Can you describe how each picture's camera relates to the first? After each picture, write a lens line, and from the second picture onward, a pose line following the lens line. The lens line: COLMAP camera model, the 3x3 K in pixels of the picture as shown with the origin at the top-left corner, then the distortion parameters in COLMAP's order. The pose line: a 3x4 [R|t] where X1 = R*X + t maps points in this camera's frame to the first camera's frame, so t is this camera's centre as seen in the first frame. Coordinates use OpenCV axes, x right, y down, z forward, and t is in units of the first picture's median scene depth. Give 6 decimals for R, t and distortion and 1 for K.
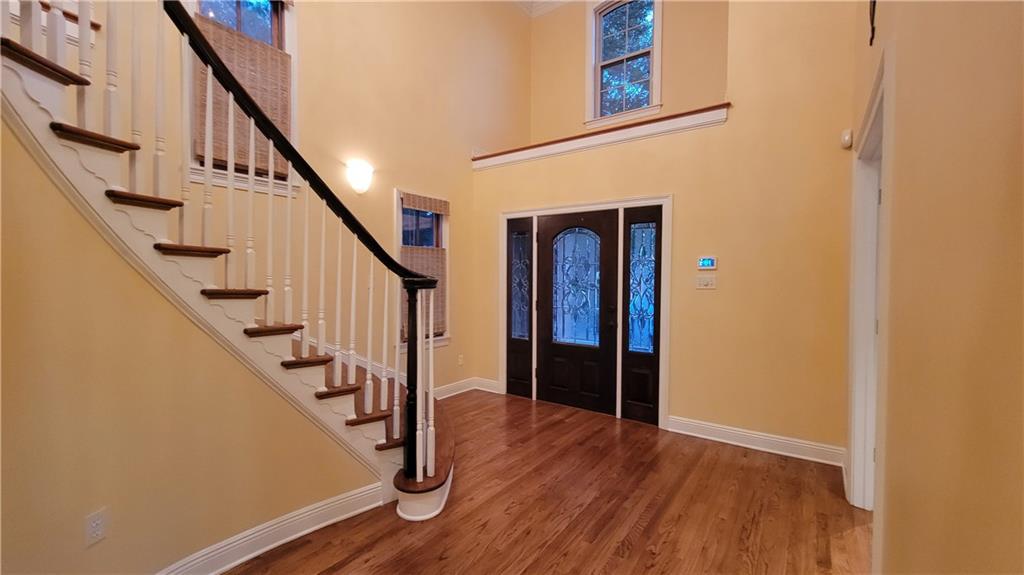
lens RADIAL K [[415.8, 0, 506.8], [0, 415.8, 287.2], [0, 0, 1]] dist [-0.004185, -0.000784]
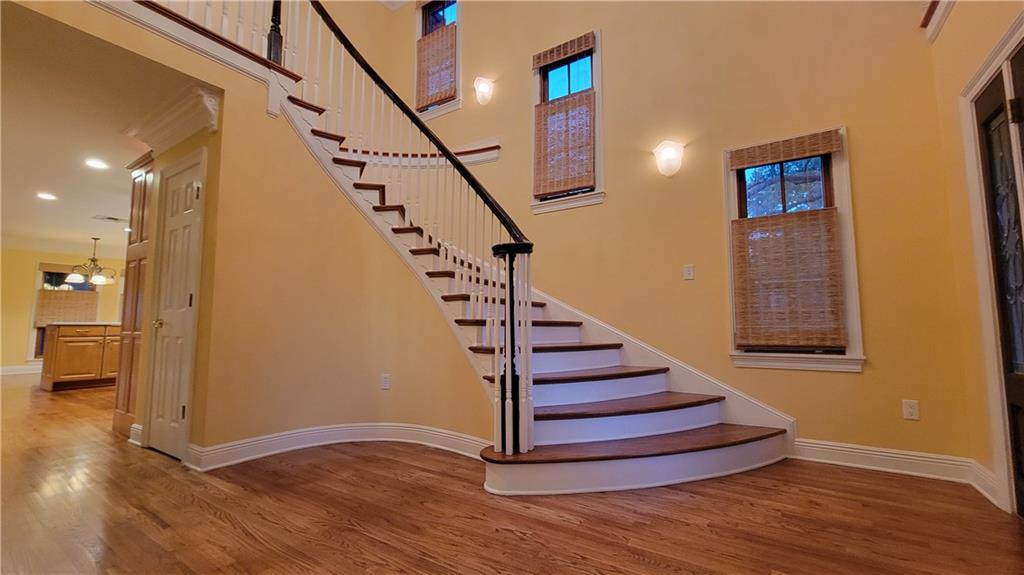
lens RADIAL K [[415.8, 0, 508.0], [0, 415.8, 284.9], [0, 0, 1]] dist [-0.004185, -0.000784]
pose [[0.024332, -0.120812, -0.992377, 0.724012], [-0.029463, 0.992153, -0.121507, 0.185781], [0.999270, 0.032195, 0.020582, 0.910033]]
